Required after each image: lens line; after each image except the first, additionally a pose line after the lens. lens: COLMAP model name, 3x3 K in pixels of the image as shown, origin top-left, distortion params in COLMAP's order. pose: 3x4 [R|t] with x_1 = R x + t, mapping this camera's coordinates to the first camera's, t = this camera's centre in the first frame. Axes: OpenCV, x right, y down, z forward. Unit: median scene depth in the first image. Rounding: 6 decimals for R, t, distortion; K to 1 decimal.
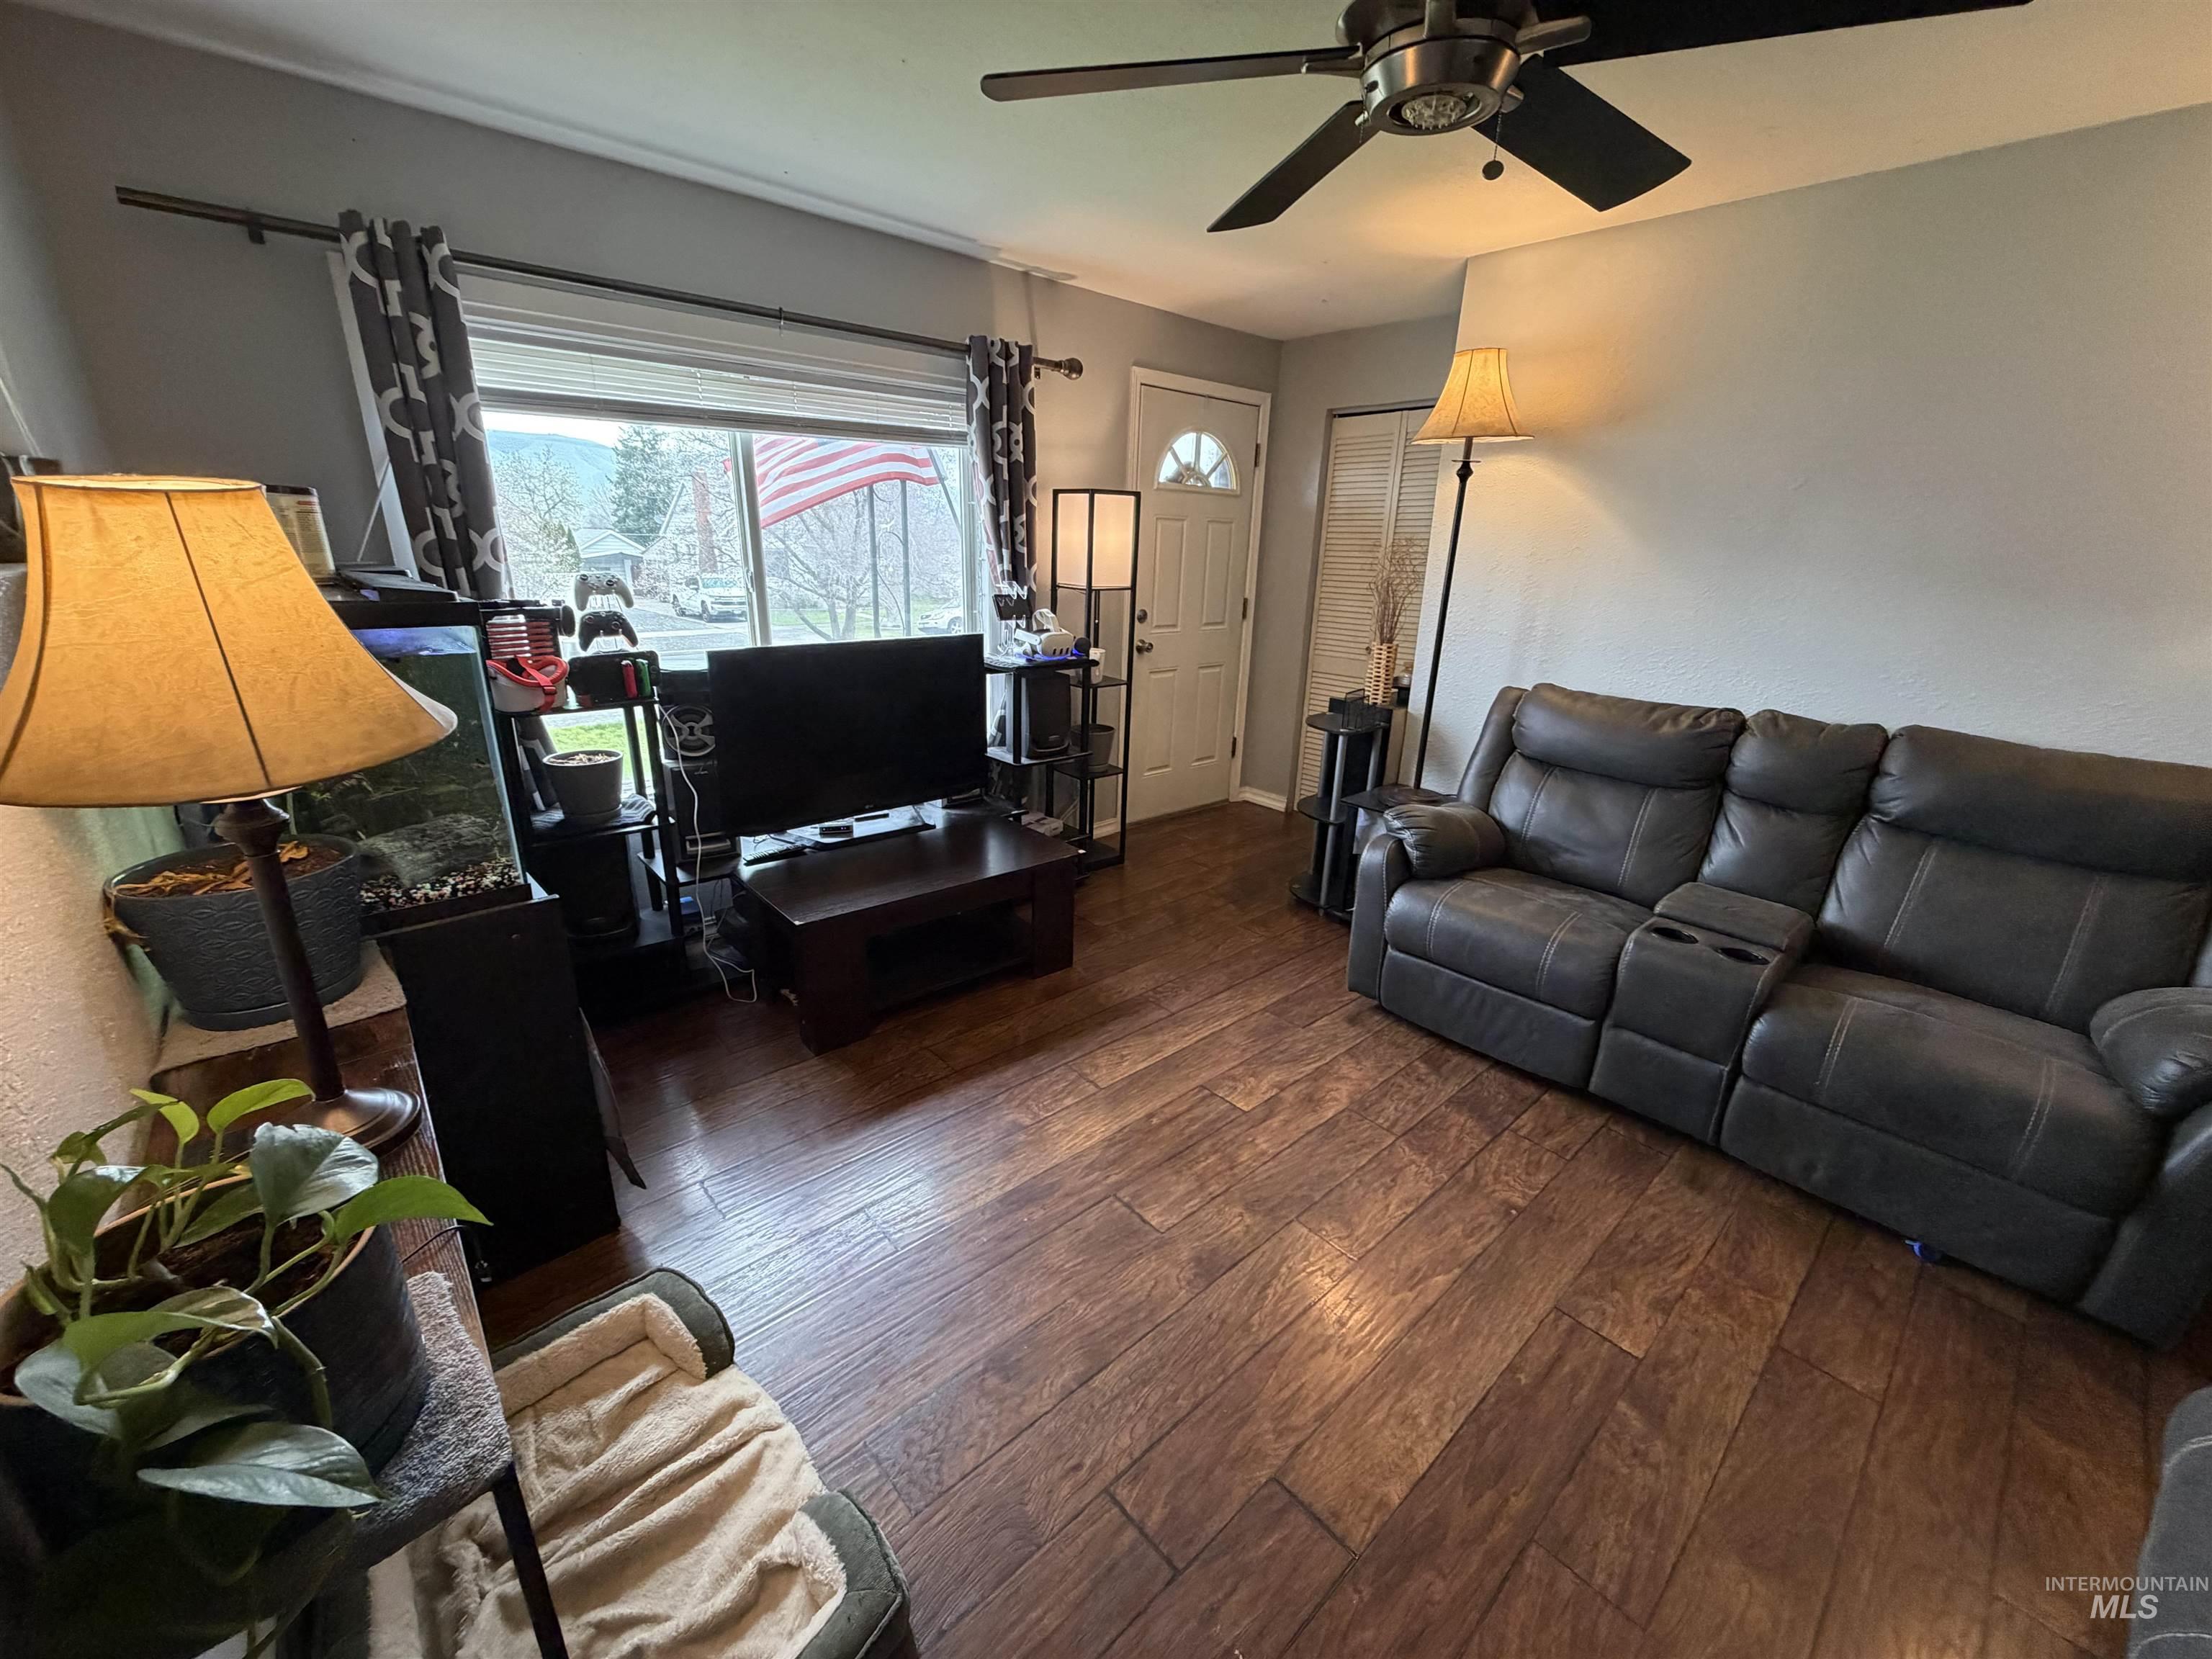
lens RADIAL K [[878.3, 0, 1107.2], [0, 878.3, 832.7], [0, 0, 1]] dist [-0.000262, 0.000399]
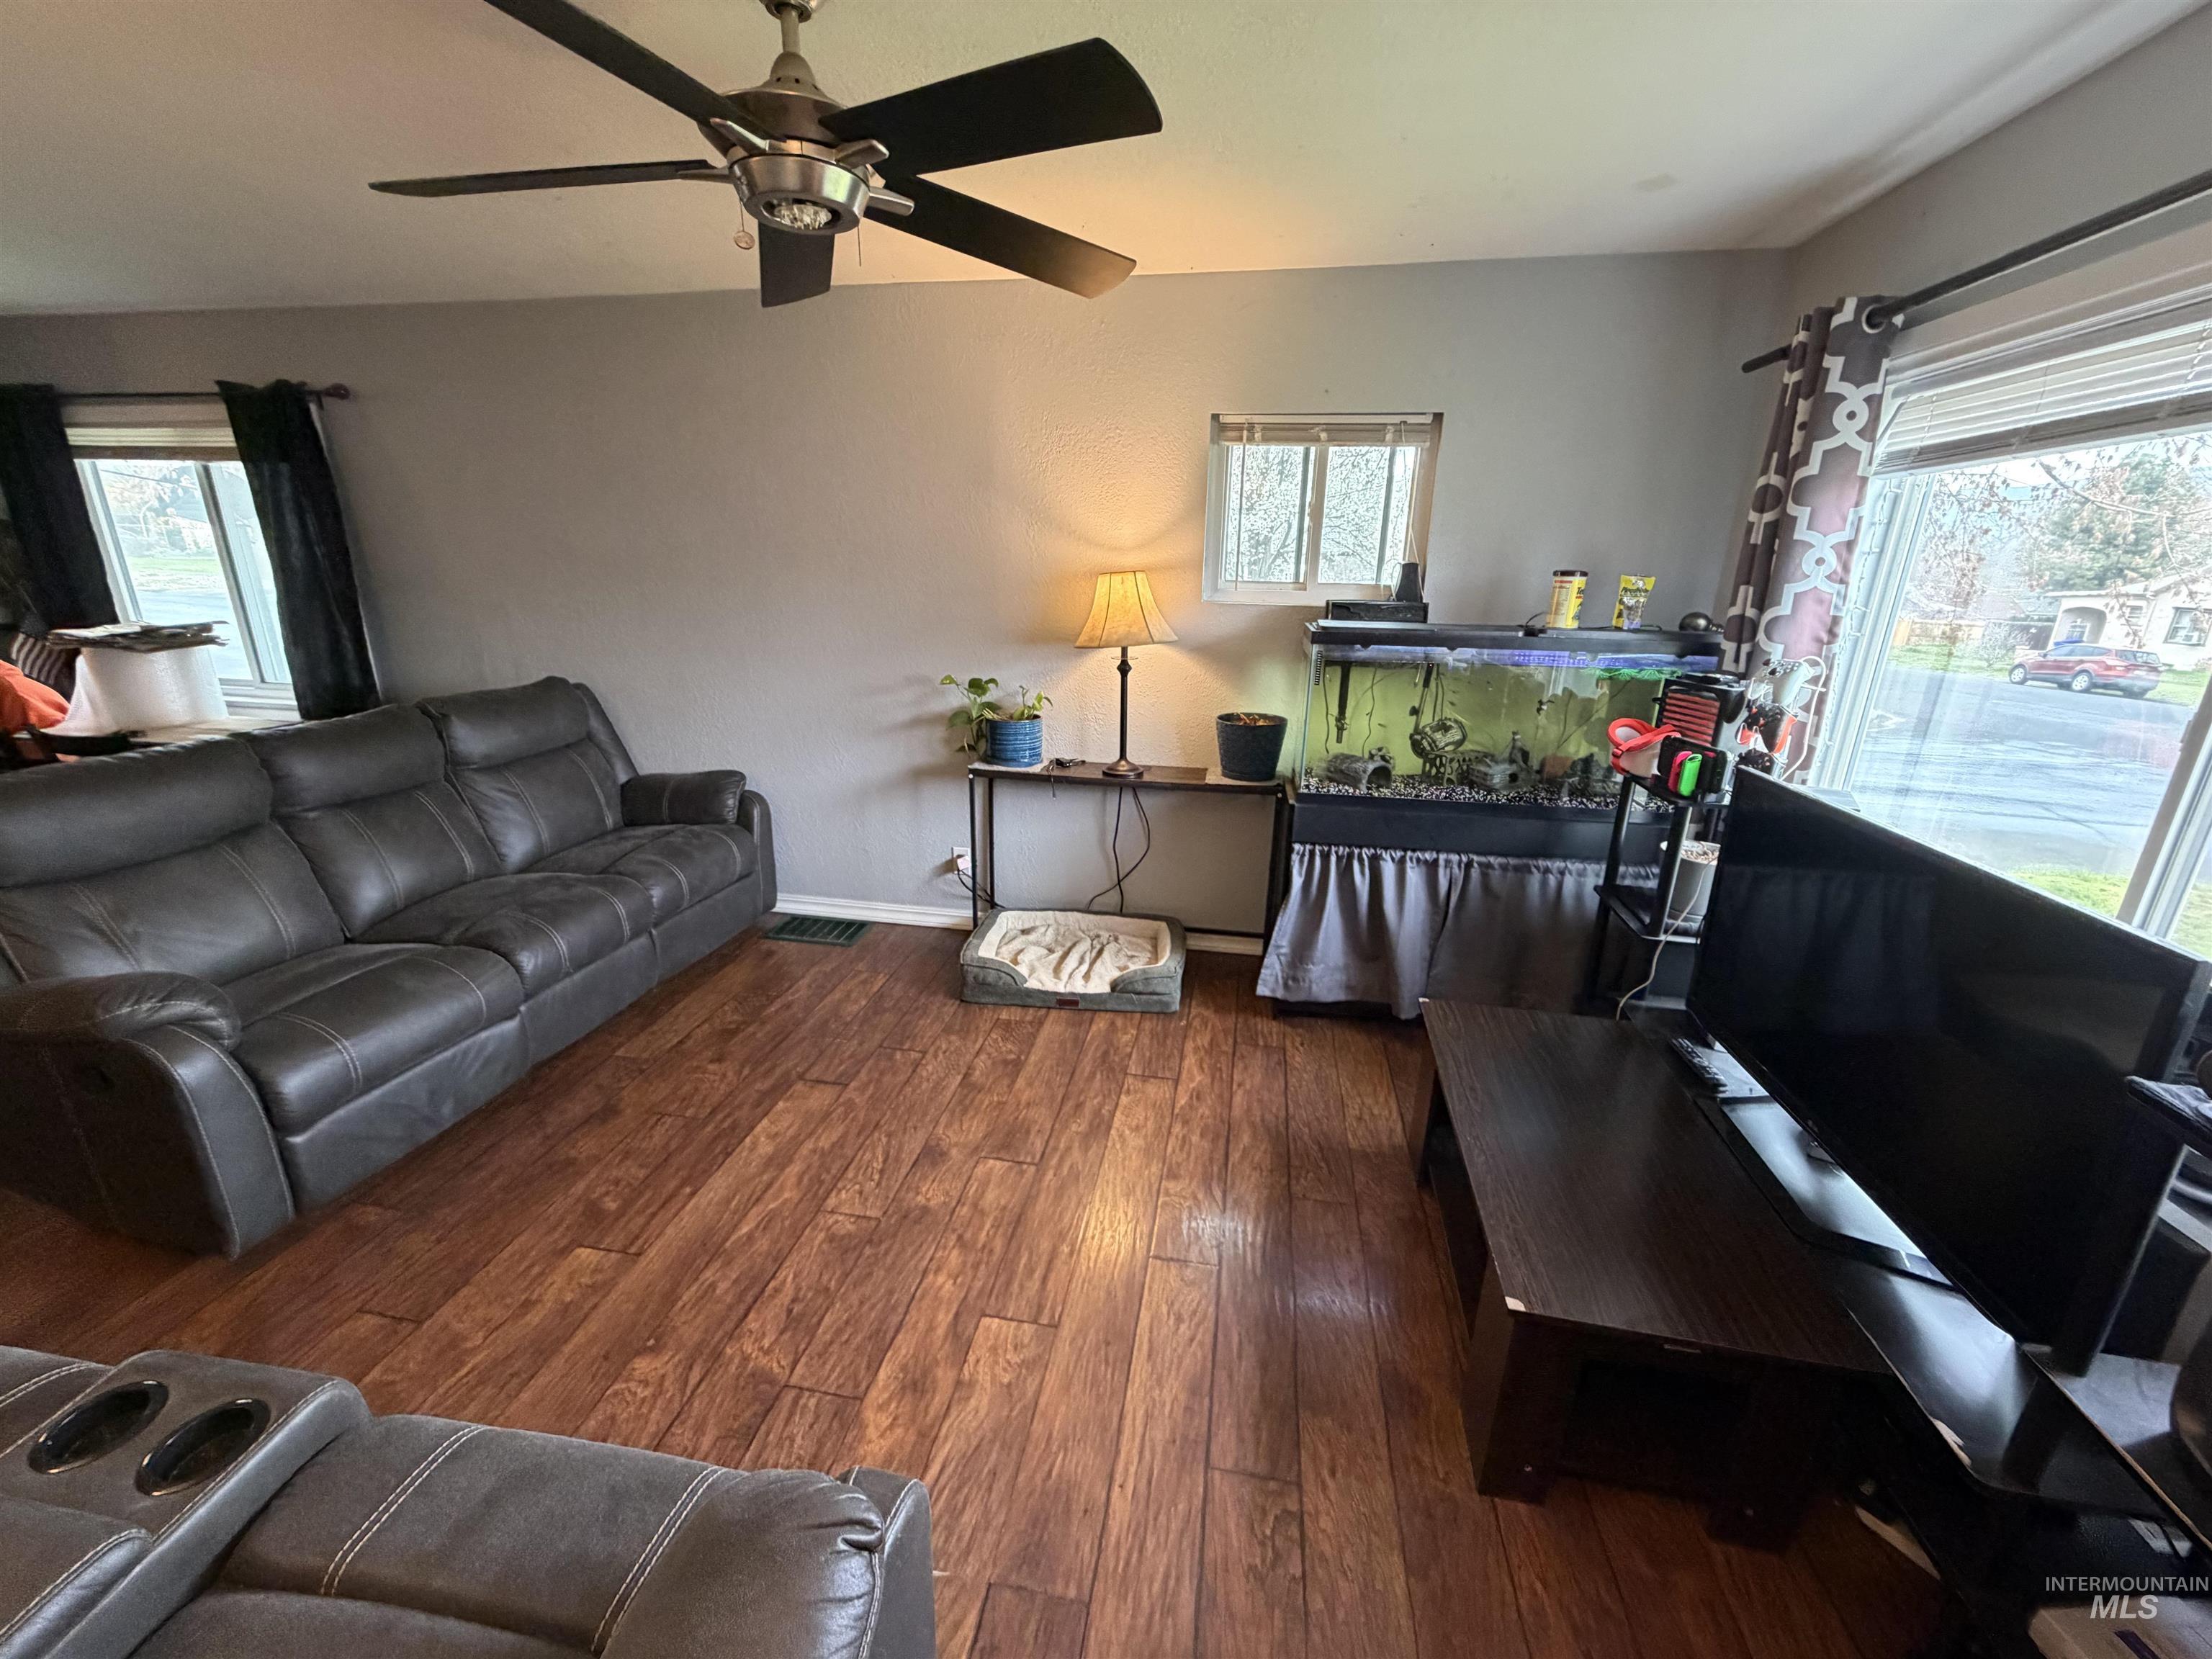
lens RADIAL K [[878.3, 0, 1107.7], [0, 878.3, 830.9], [0, 0, 1]] dist [-0.000262, 0.000399]
pose [[-0.786590, 0.149239, -0.599169, 0.474266], [-0.227789, 0.831779, 0.506218, -0.464240], [0.573924, 0.534670, -0.620274, 1.310877]]
